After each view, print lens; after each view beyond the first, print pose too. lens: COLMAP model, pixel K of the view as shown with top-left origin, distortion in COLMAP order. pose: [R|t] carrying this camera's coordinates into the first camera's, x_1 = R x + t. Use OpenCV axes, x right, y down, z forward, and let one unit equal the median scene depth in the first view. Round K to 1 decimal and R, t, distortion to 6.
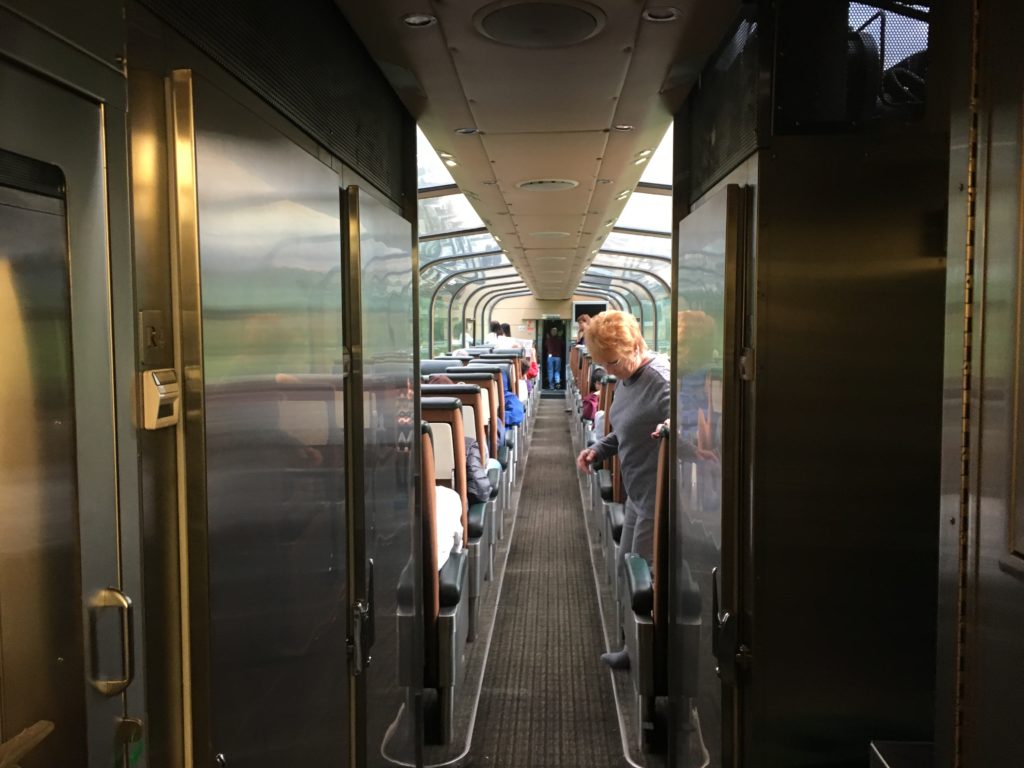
lens RADIAL K [[883.6, 0, 509.0], [0, 883.6, 382.9], [0, 0, 1]] dist [0.077244, -0.067489]
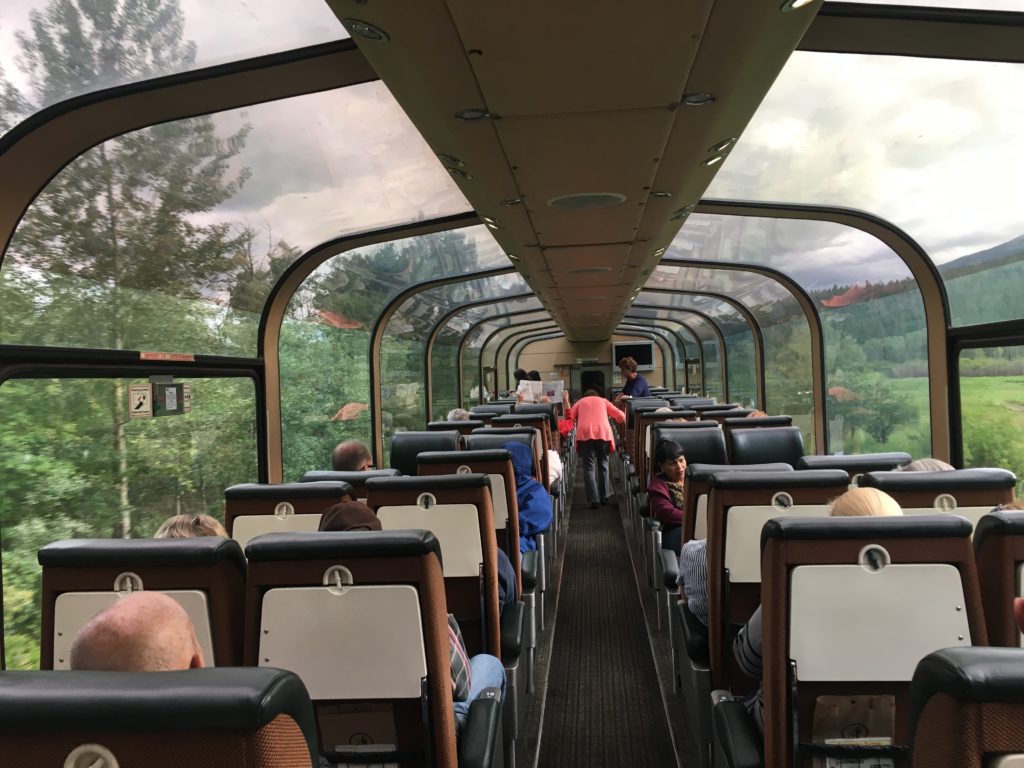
lens RADIAL K [[883.6, 0, 511.3], [0, 883.6, 381.0], [0, 0, 1]] dist [0.077244, -0.067489]
pose [[0.998708, -0.033490, -0.038221, 0.006580], [0.031361, 0.997993, -0.055006, -0.013127], [0.039987, 0.053737, 0.997754, 0.173920]]
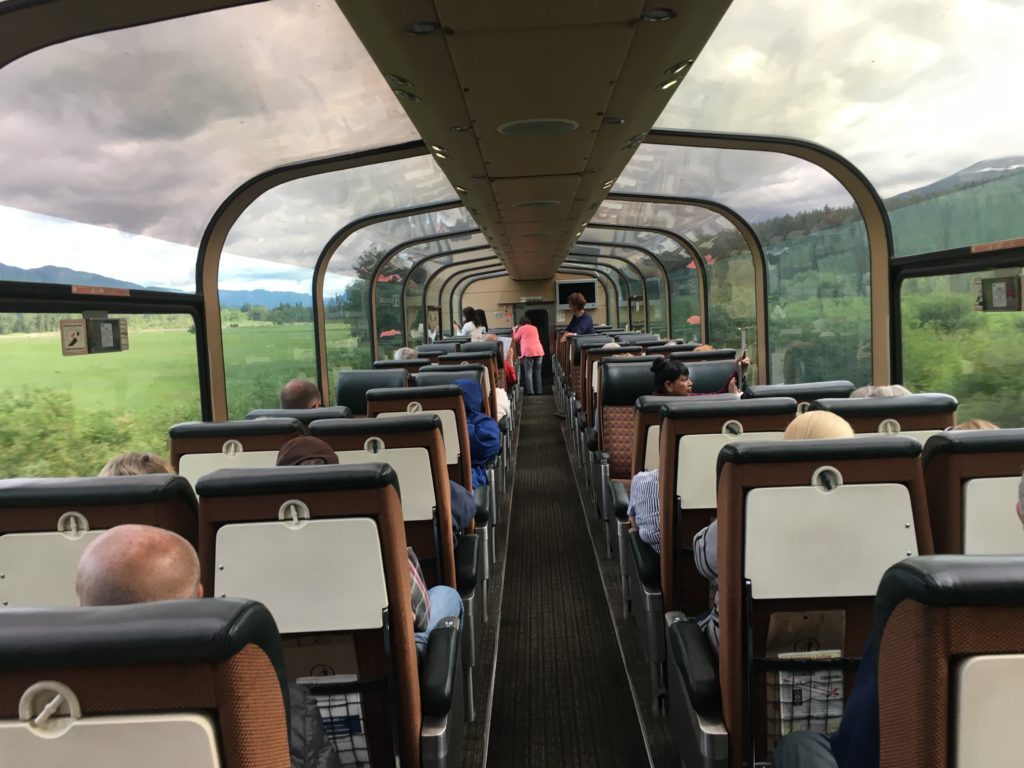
lens RADIAL K [[883.6, 0, 512.7], [0, 883.6, 385.1], [0, 0, 1]] dist [0.077244, -0.067489]
pose [[0.998672, -0.044898, 0.025256, 0.004405], [0.044420, 0.998829, 0.019196, -0.011745], [-0.026088, -0.018048, 0.999497, 0.176019]]
